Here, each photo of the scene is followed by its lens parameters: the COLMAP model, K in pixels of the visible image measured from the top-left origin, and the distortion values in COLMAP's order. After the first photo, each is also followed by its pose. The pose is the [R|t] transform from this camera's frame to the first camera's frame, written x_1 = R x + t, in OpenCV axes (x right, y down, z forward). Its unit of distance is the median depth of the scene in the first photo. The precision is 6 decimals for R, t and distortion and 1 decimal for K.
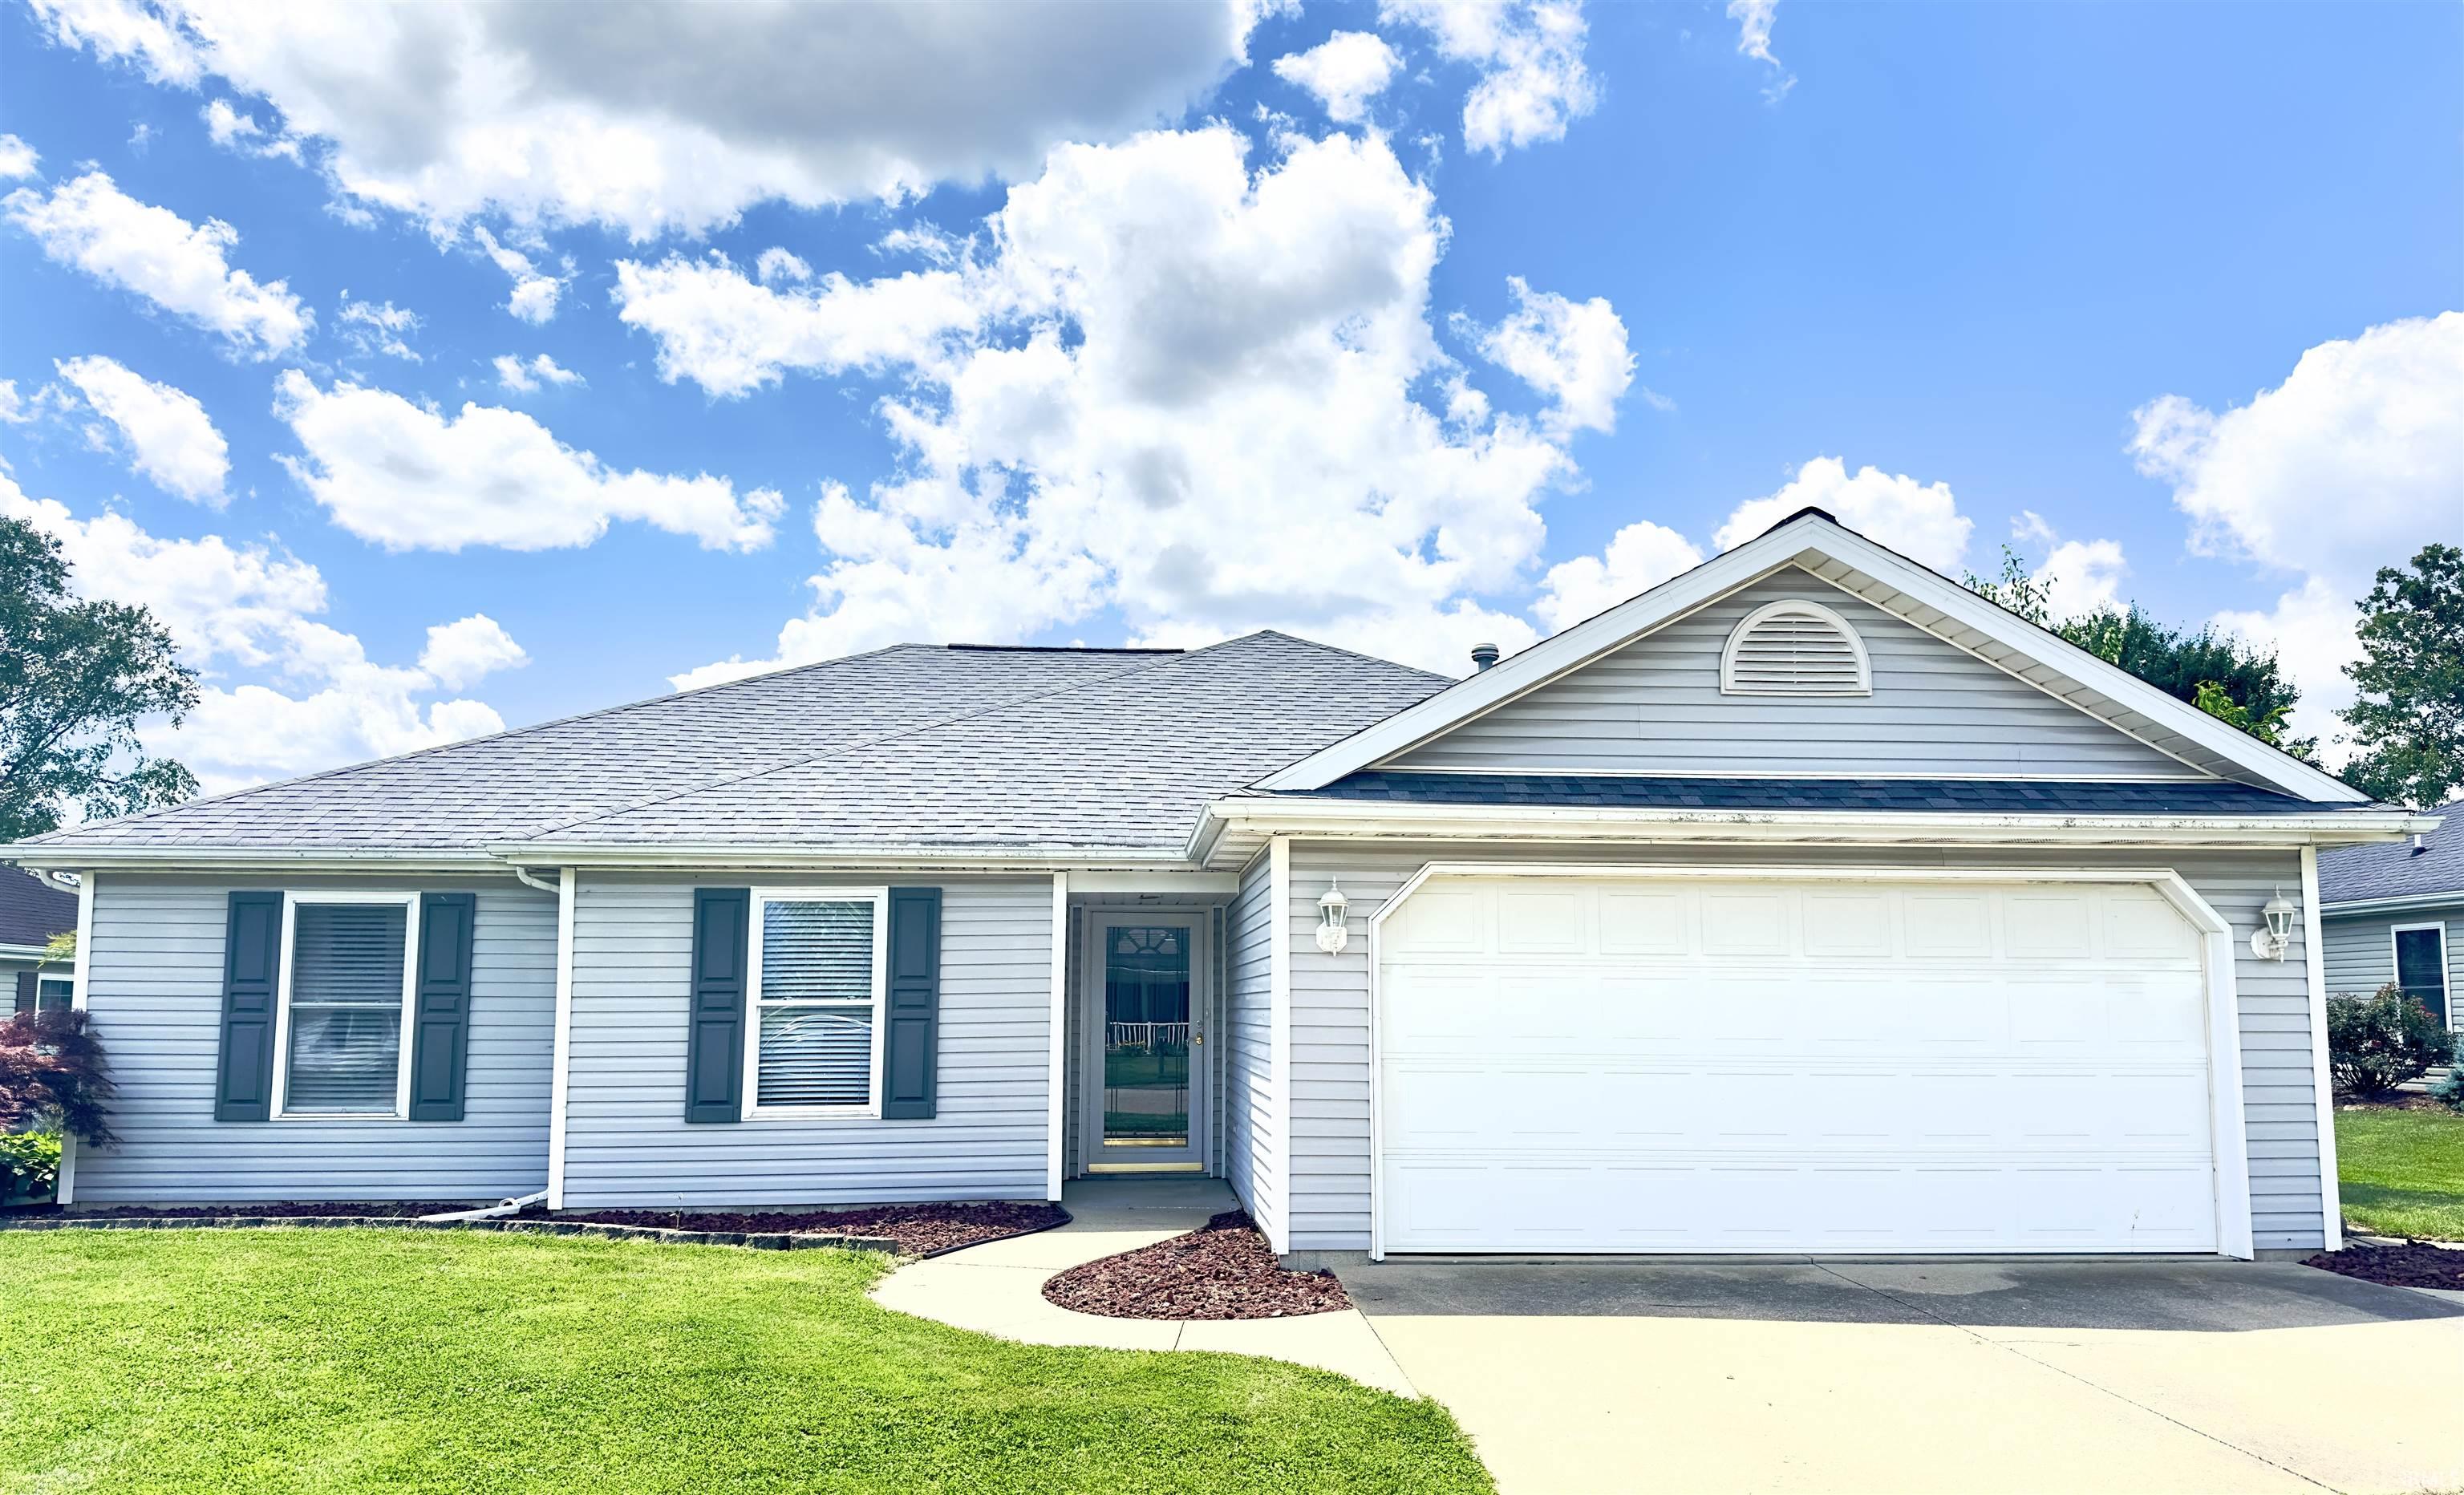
lens RADIAL K [[1696.3, 0, 1233.9], [0, 1696.3, 758.9], [0, 0, 1]] dist [0.032455, -0.007118]
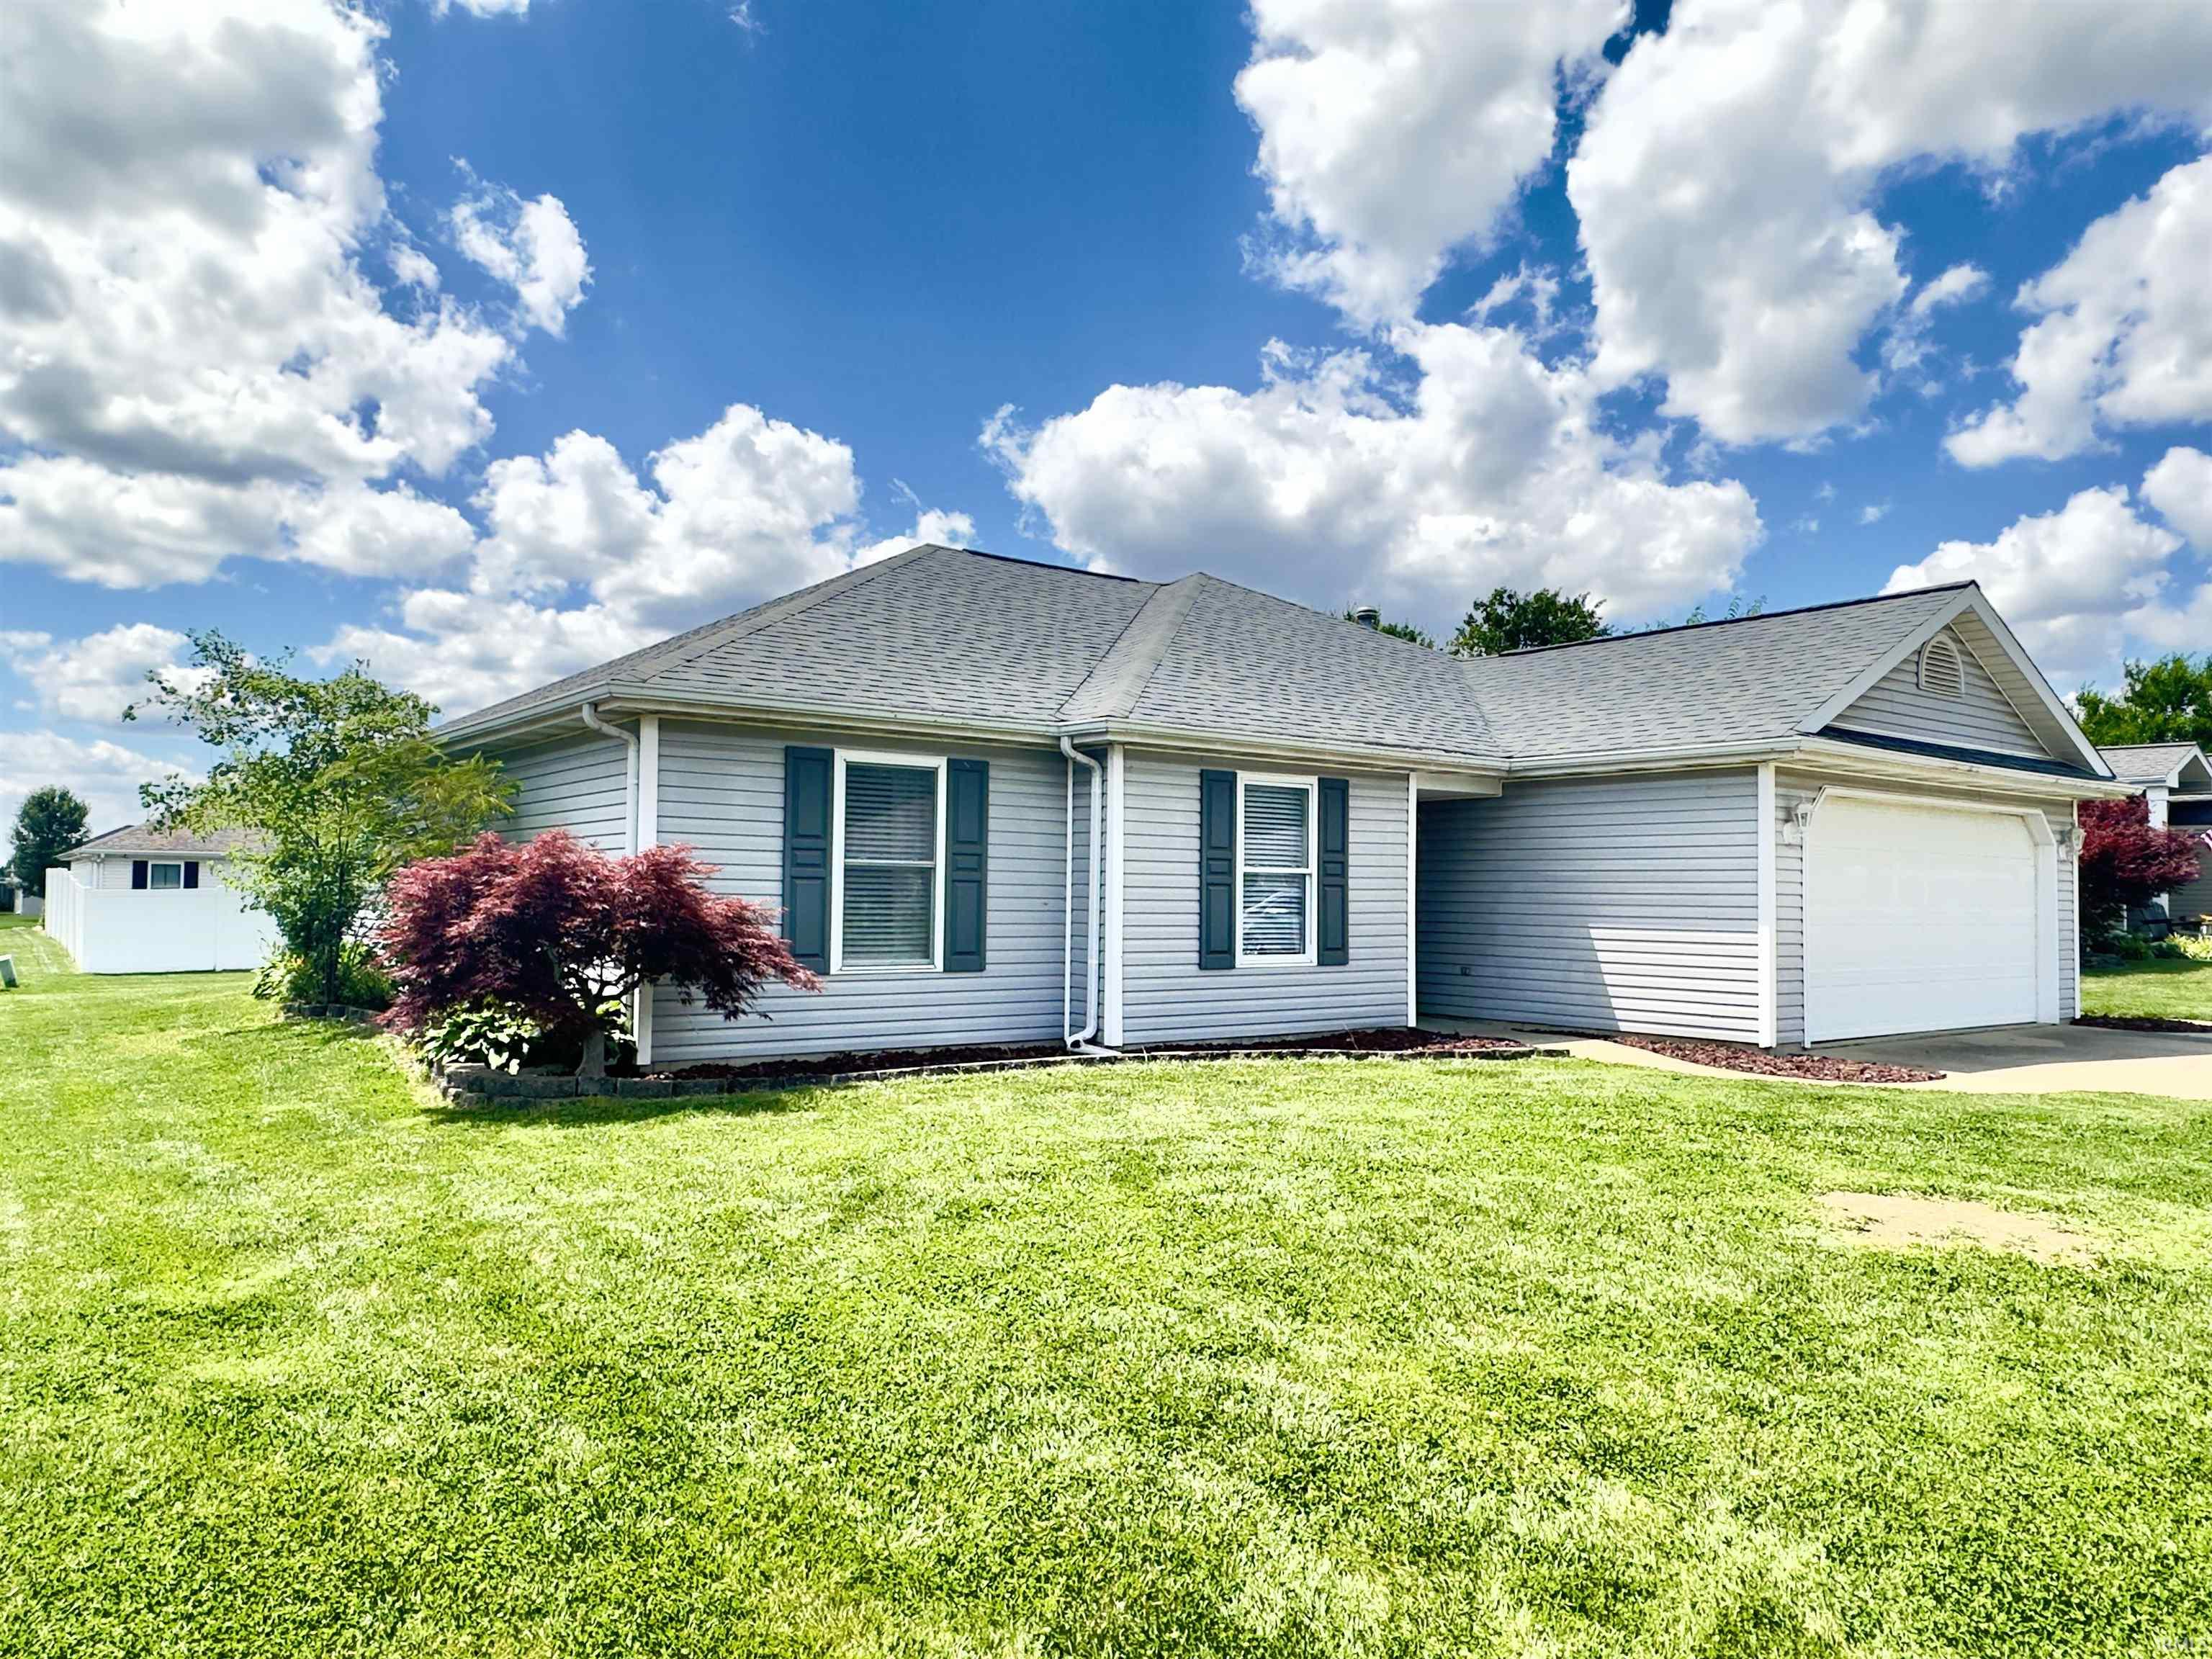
lens RADIAL K [[1498.5, 0, 1106.6], [0, 1498.5, 823.2], [0, 0, 1]] dist [0.002006, -0.001679]
pose [[0.845238, 0.034617, 0.533268, -0.896105], [-0.092370, 0.992343, 0.081989, 0.034724], [-0.526347, -0.118558, 0.841964, 0.176542]]
